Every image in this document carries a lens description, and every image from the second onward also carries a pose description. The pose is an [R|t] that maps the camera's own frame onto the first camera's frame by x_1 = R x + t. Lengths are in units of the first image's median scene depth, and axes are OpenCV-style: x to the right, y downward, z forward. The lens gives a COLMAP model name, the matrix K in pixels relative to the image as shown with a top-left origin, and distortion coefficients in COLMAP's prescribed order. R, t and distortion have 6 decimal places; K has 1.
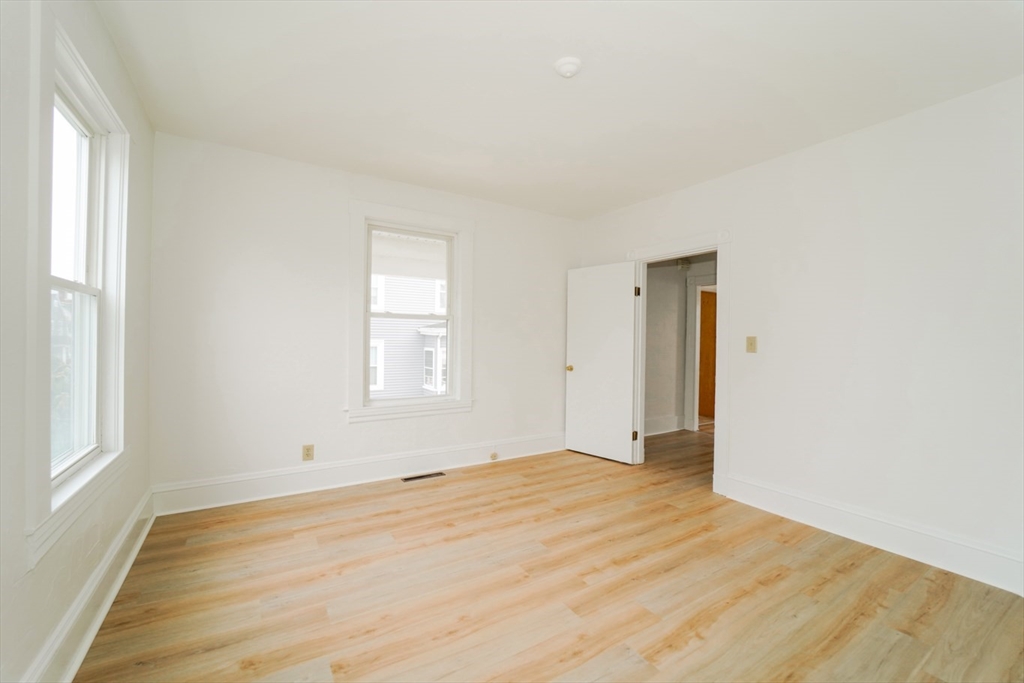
lens RADIAL K [[390.2, 0, 497.2], [0, 390.2, 340.9], [0, 0, 1]] dist [-0.022670, -0.000253]
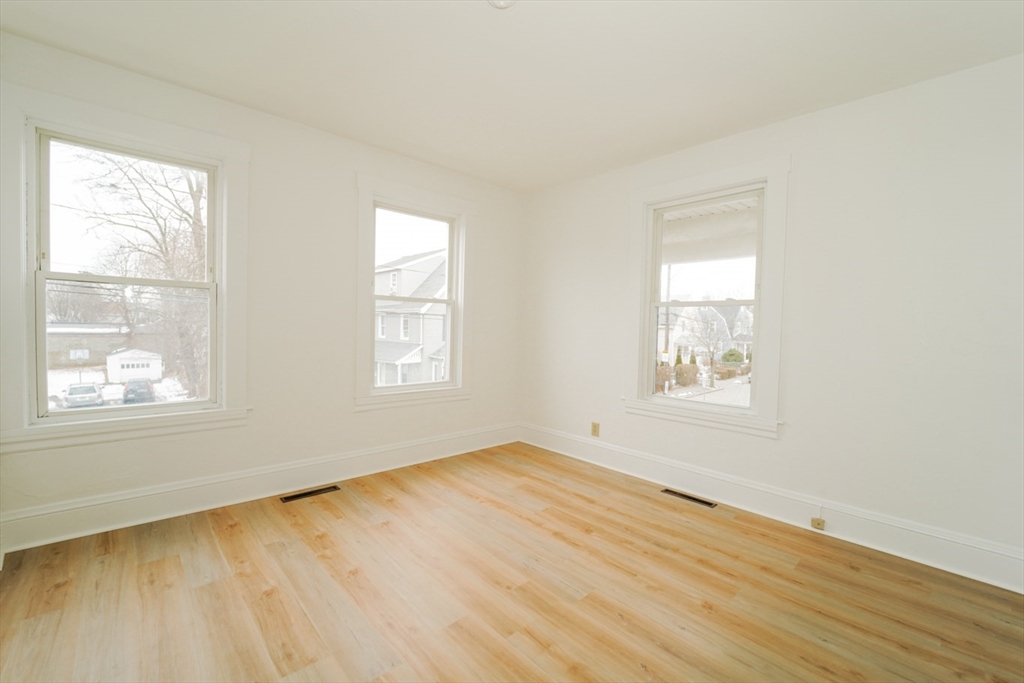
lens RADIAL K [[422.8, 0, 544.8], [0, 422.8, 340.3], [0, 0, 1]] dist [-0.022870, -0.000181]
pose [[0.259204, 0.027646, -0.965427, 0.815018], [-0.027505, 0.999396, 0.021234, 0.005284], [0.965431, 0.021050, 0.259808, 0.644370]]
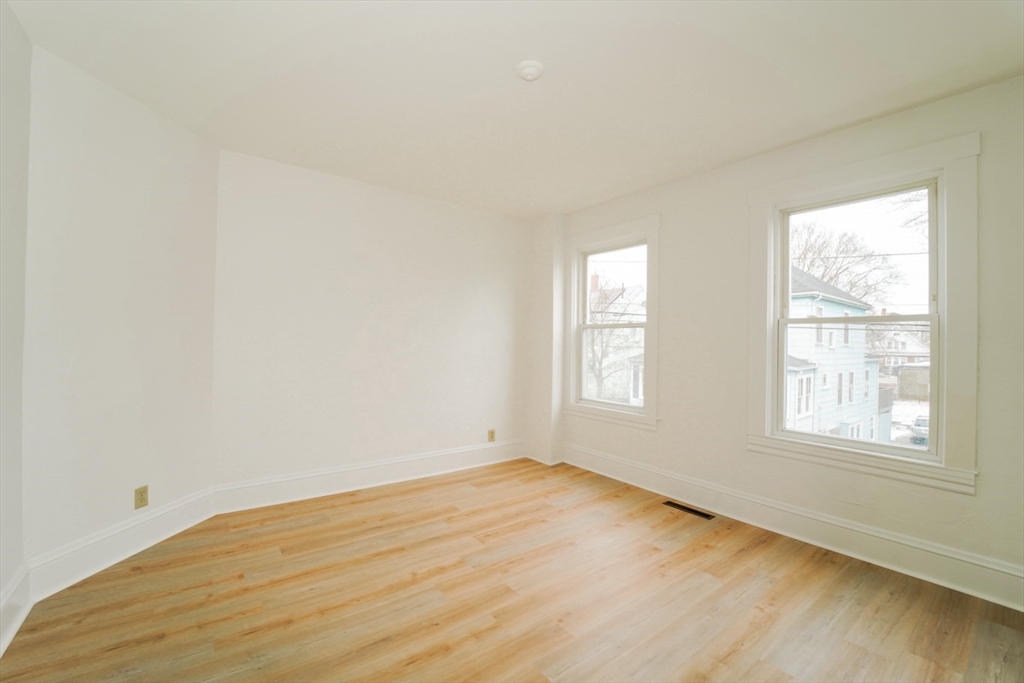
lens RADIAL K [[445.7, 0, 496.6], [0, 445.7, 354.0], [0, 0, 1]] dist [-0.000177, -0.000172]
pose [[-0.995068, -0.029963, -0.094563, 0.262106], [-0.032568, 0.999128, 0.026128, -0.007786], [0.093698, 0.029079, -0.995176, 1.558650]]
